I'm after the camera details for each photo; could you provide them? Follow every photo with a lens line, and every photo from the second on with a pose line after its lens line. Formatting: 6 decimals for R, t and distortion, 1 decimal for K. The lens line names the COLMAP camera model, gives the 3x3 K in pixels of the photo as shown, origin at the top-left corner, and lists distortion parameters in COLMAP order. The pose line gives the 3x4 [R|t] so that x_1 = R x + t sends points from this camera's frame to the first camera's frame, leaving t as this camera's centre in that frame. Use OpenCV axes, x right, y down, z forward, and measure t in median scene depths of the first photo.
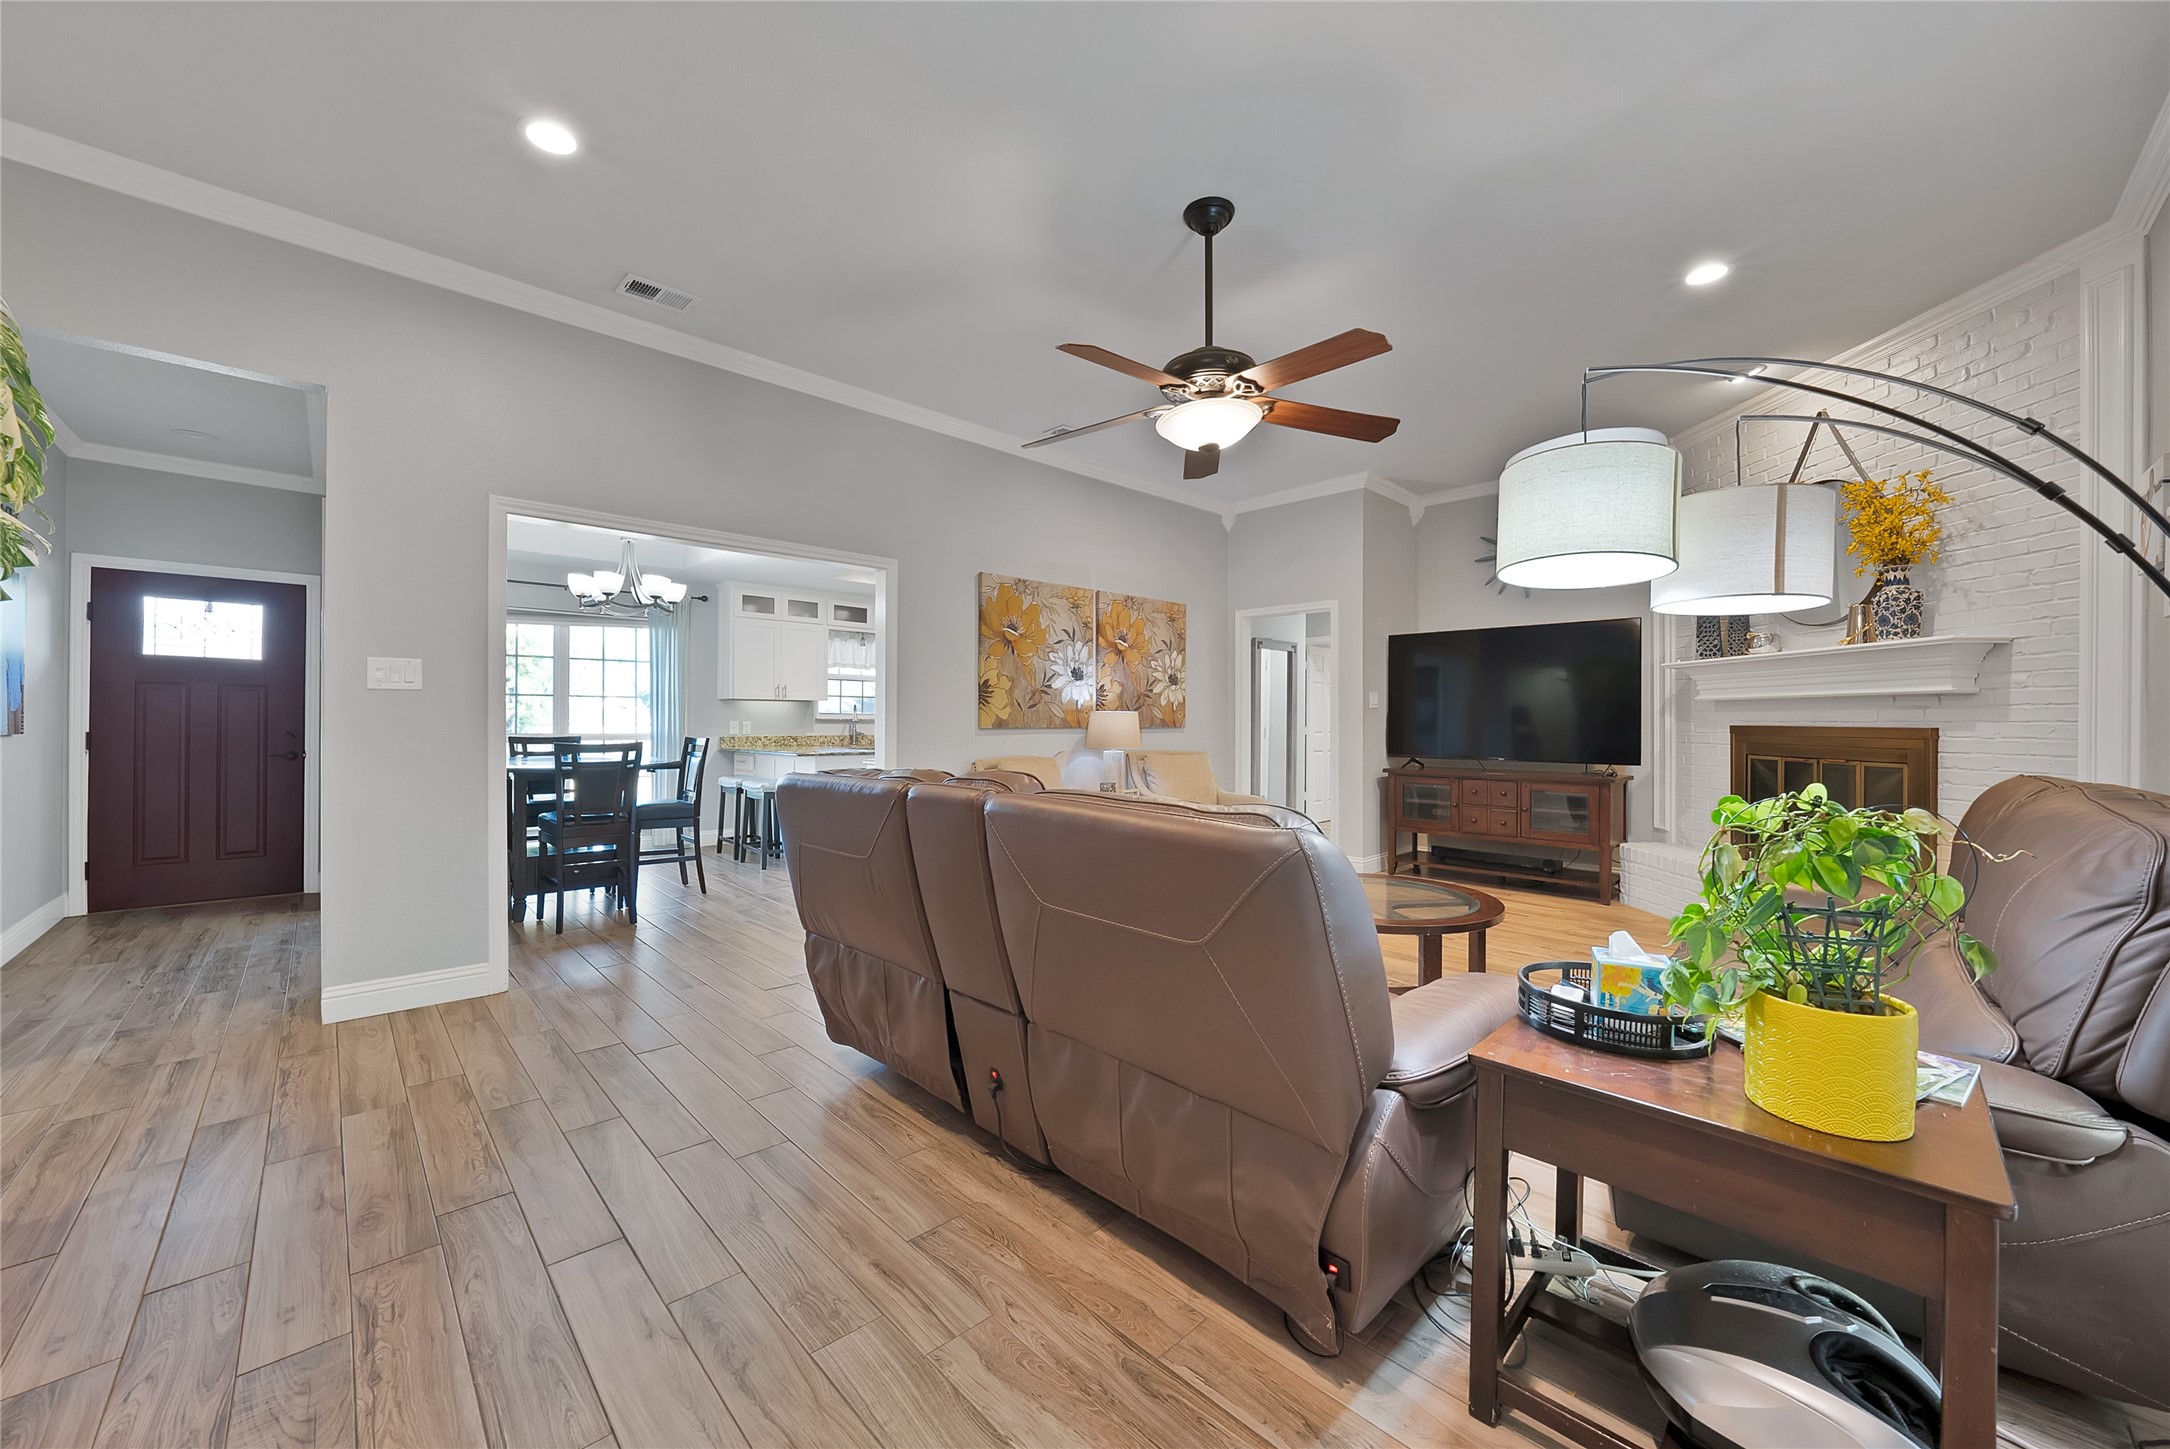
lens RADIAL K [[783.0, 0, 1079.9], [0, 783.0, 717.9], [0, 0, 1]] dist [-0.026460, -0.000016]
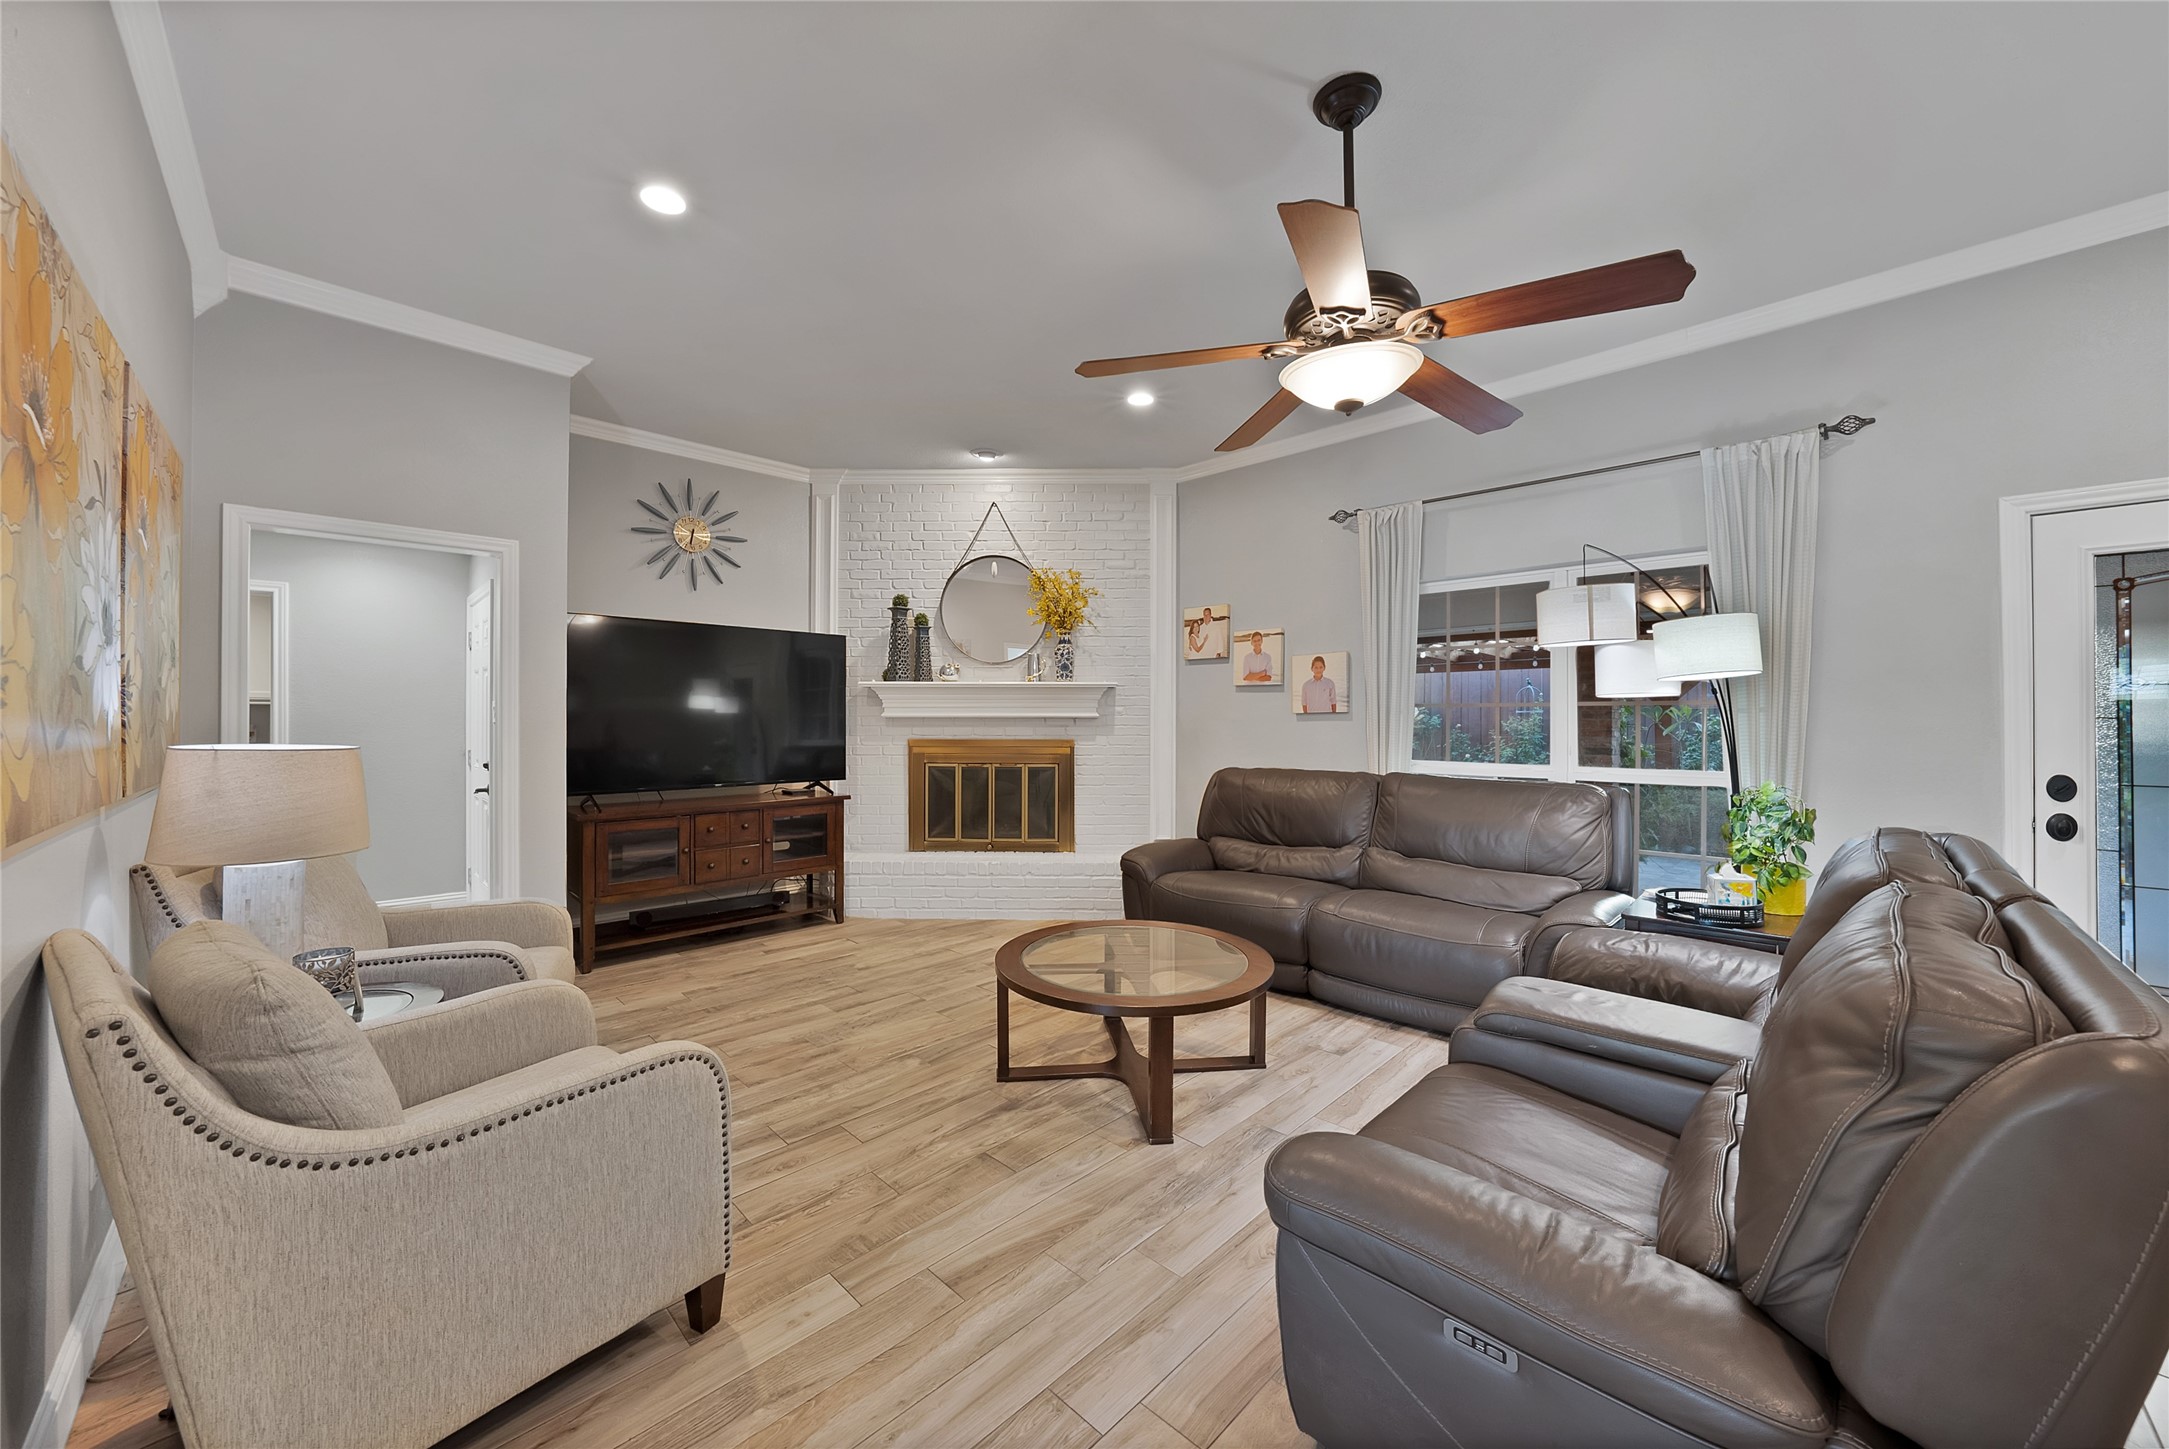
lens RADIAL K [[771.8, 0, 1099.1], [0, 771.8, 717.6], [0, 0, 1]] dist [-0.019701, 0.000025]
pose [[-0.043098, -0.003849, 0.999063, -0.306234], [0.001959, 0.999990, 0.003937, -0.024447], [-0.999069, 0.002126, -0.043090, 0.688362]]
